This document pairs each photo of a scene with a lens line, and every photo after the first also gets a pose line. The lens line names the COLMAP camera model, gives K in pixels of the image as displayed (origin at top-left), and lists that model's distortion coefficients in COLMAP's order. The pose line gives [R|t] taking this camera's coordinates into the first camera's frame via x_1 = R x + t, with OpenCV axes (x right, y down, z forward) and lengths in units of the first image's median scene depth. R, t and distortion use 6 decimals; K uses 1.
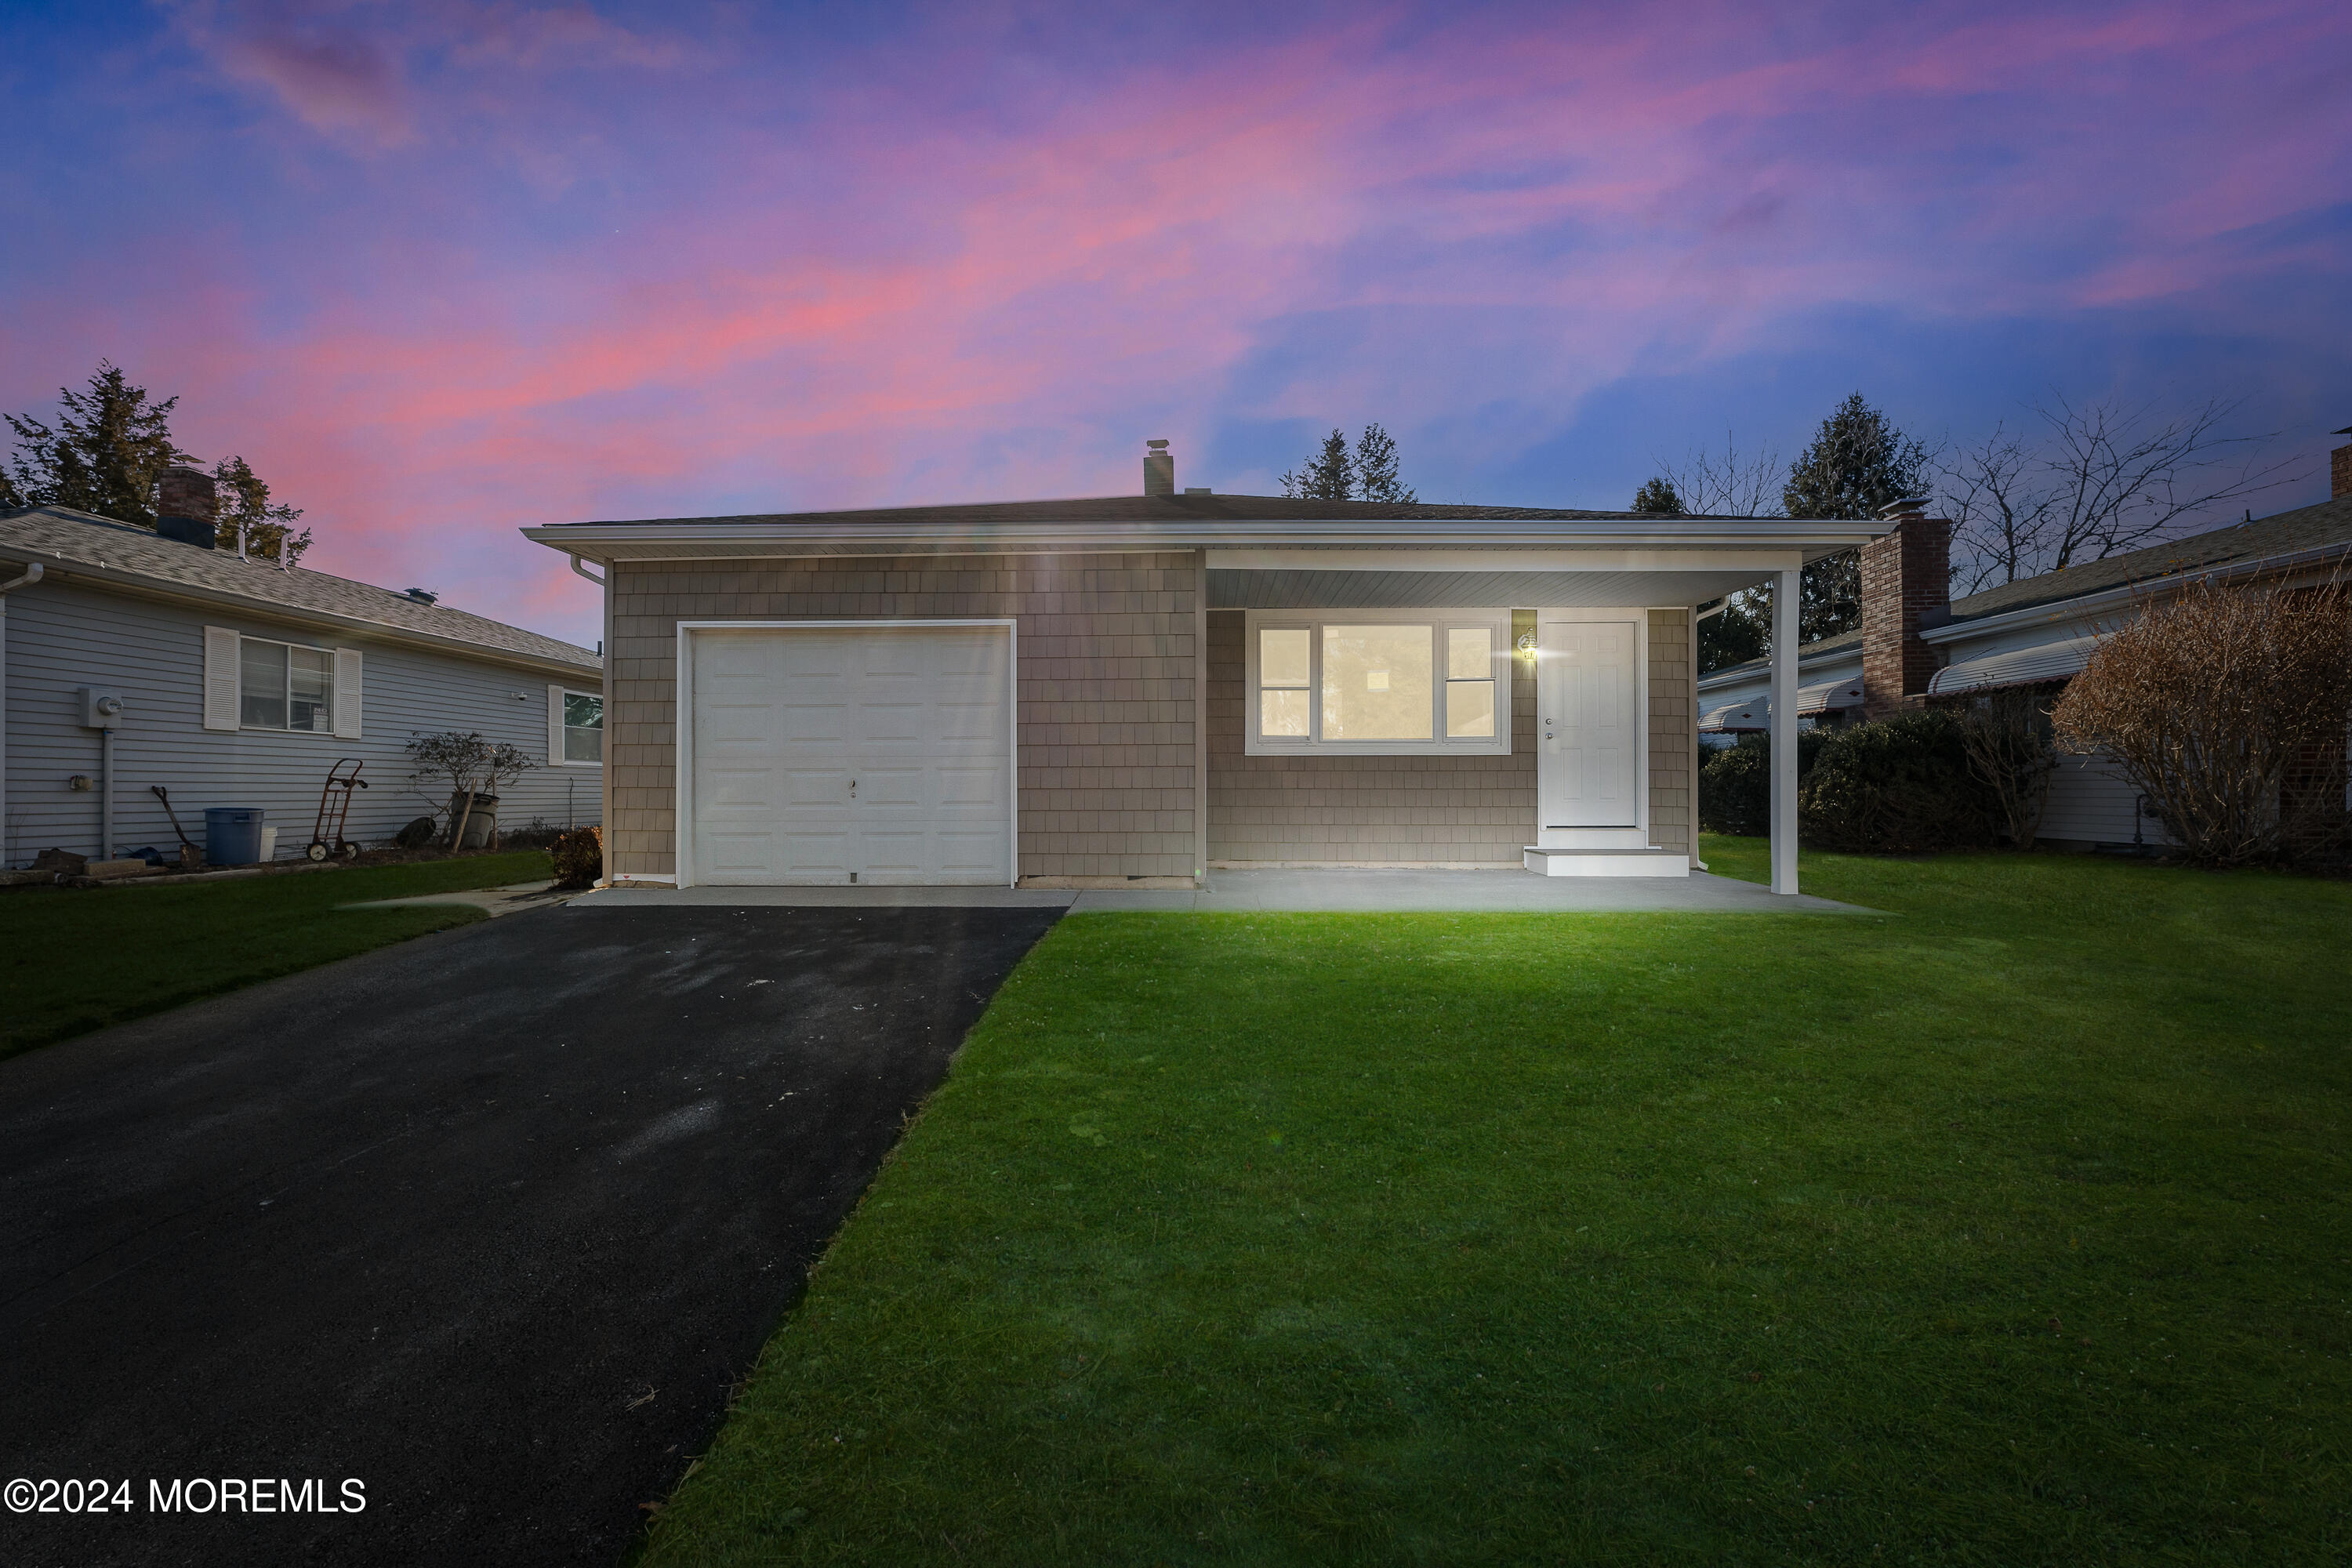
lens RADIAL K [[953.9, 0, 1176.0], [0, 953.9, 784.0], [0, 0, 1]] dist [-0.001499, 0.000190]
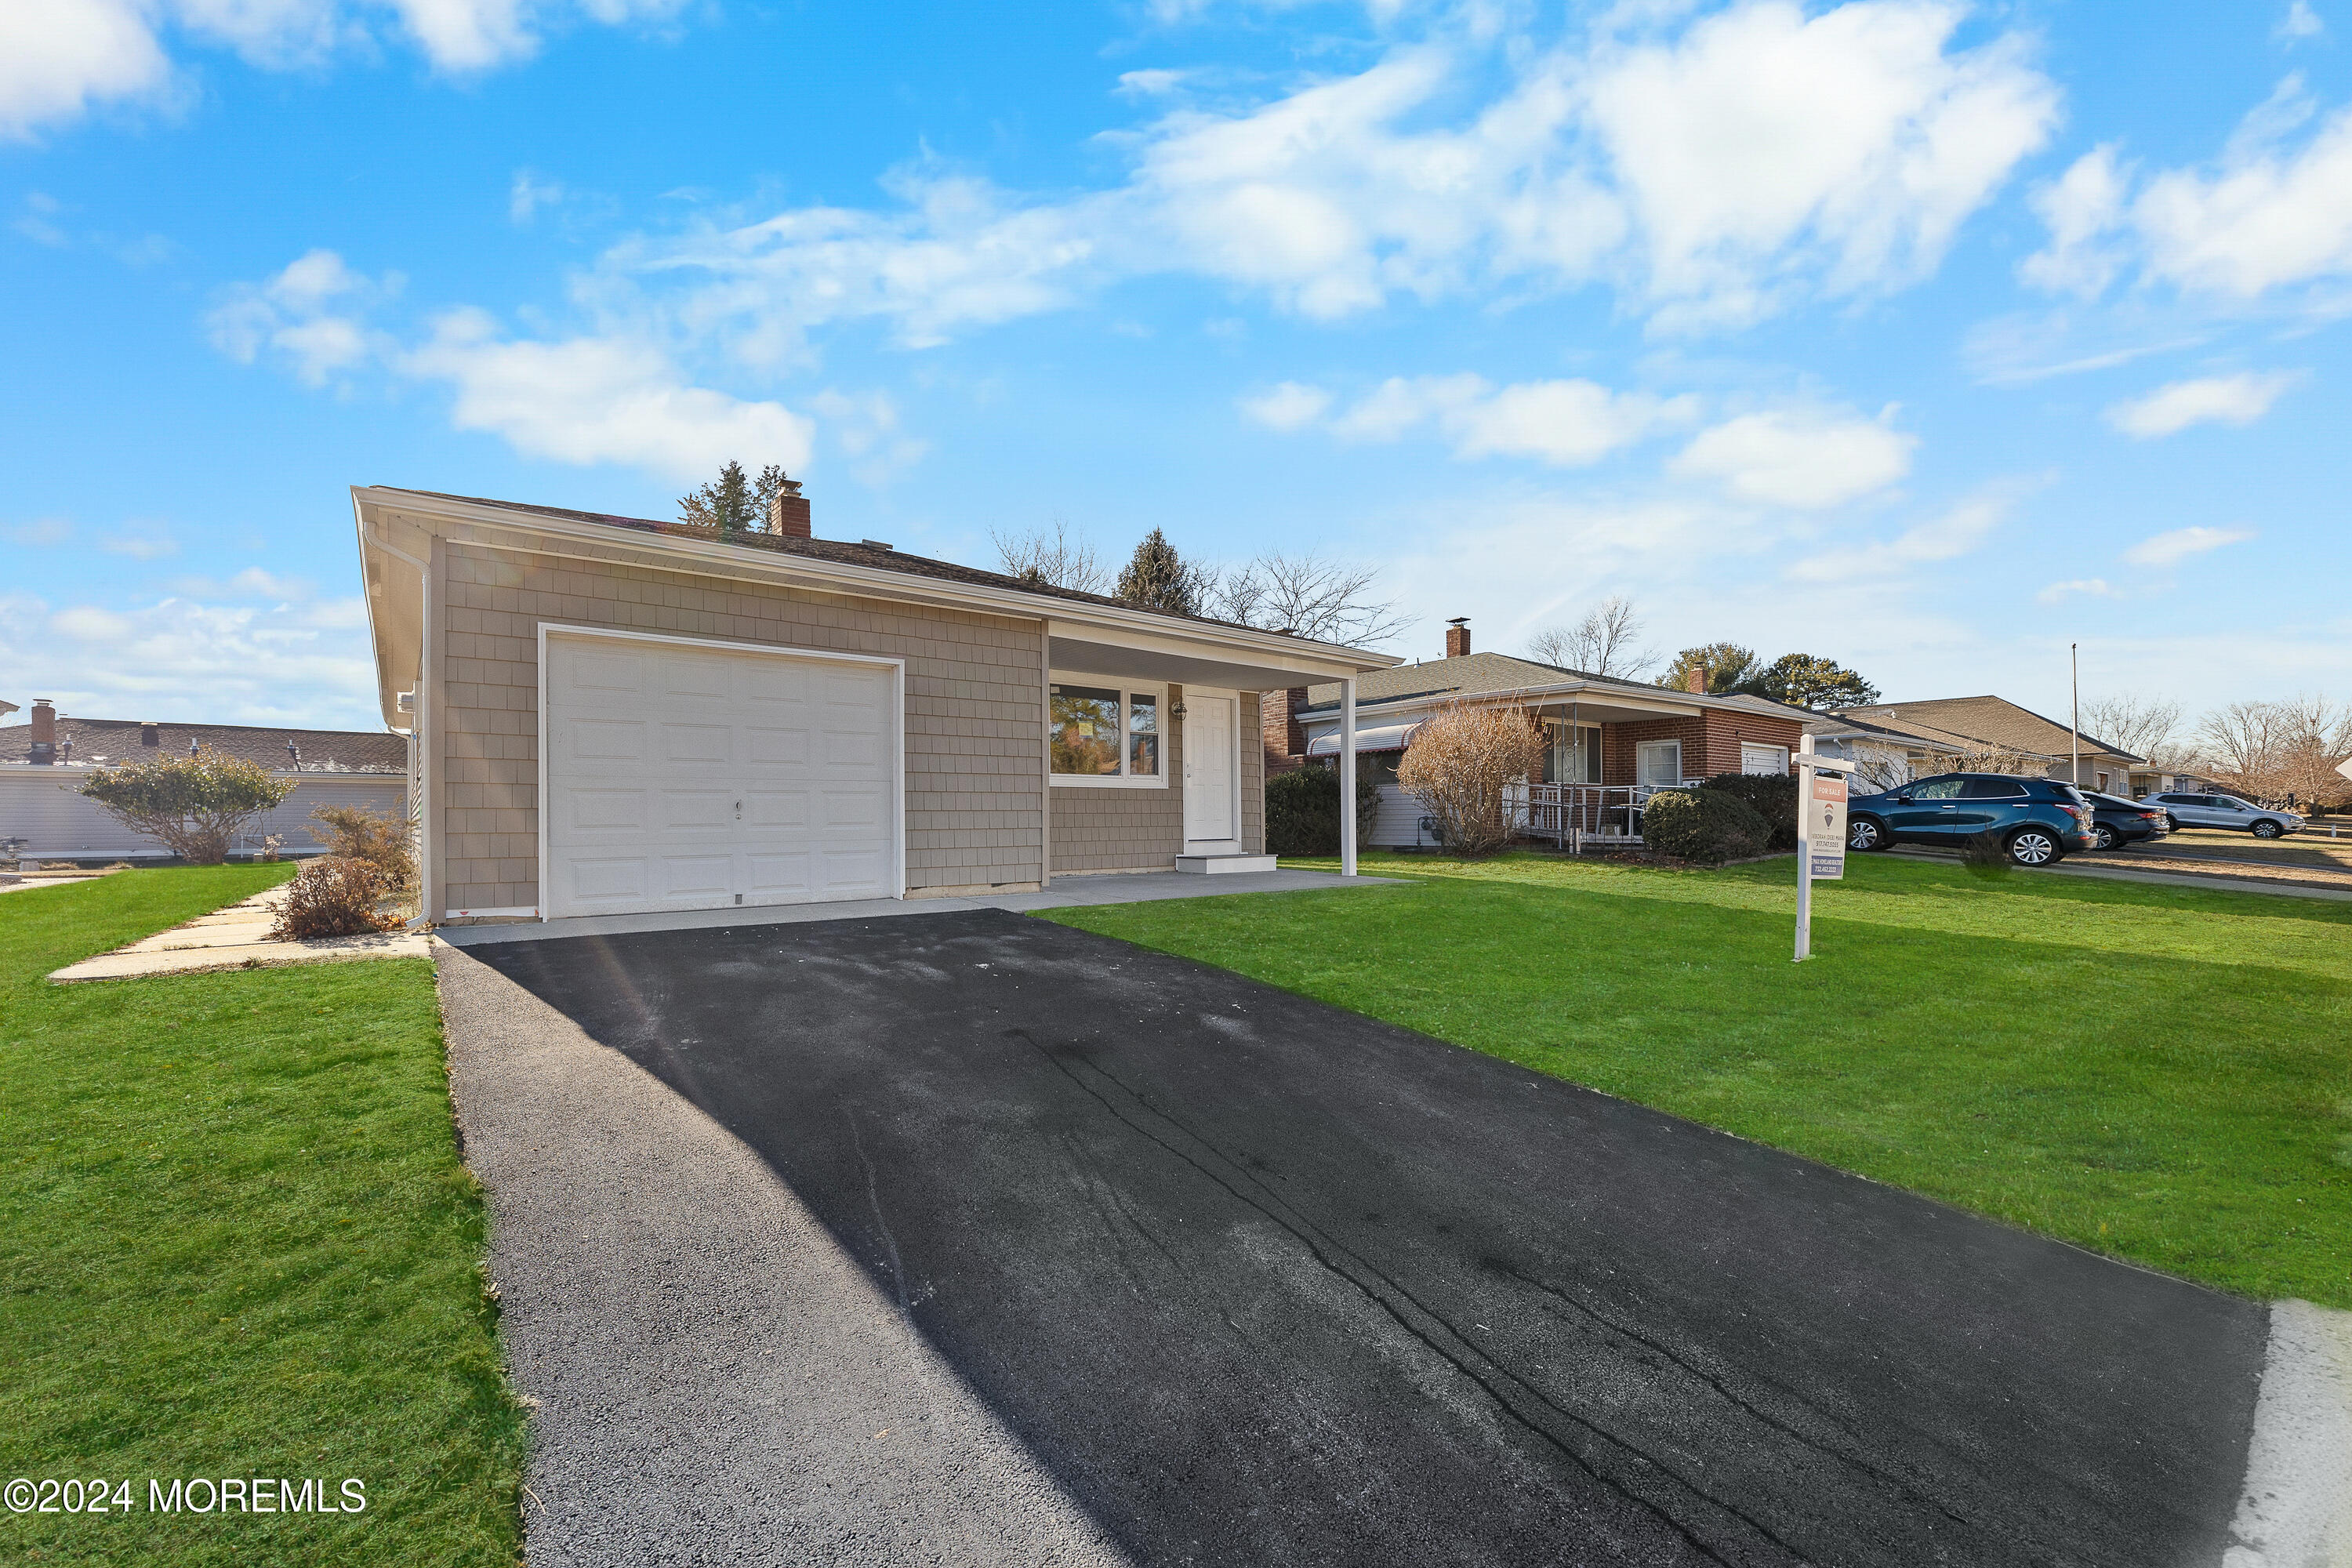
lens RADIAL K [[937.8, 0, 1098.0], [0, 937.8, 818.1], [0, 0, 1]] dist [-0.021023, 0.000035]
pose [[0.788914, -0.002076, 0.614500, -0.565354], [0.003548, 0.999993, -0.001177, 0.013540], [-0.614493, 0.003109, 0.788916, -0.007414]]
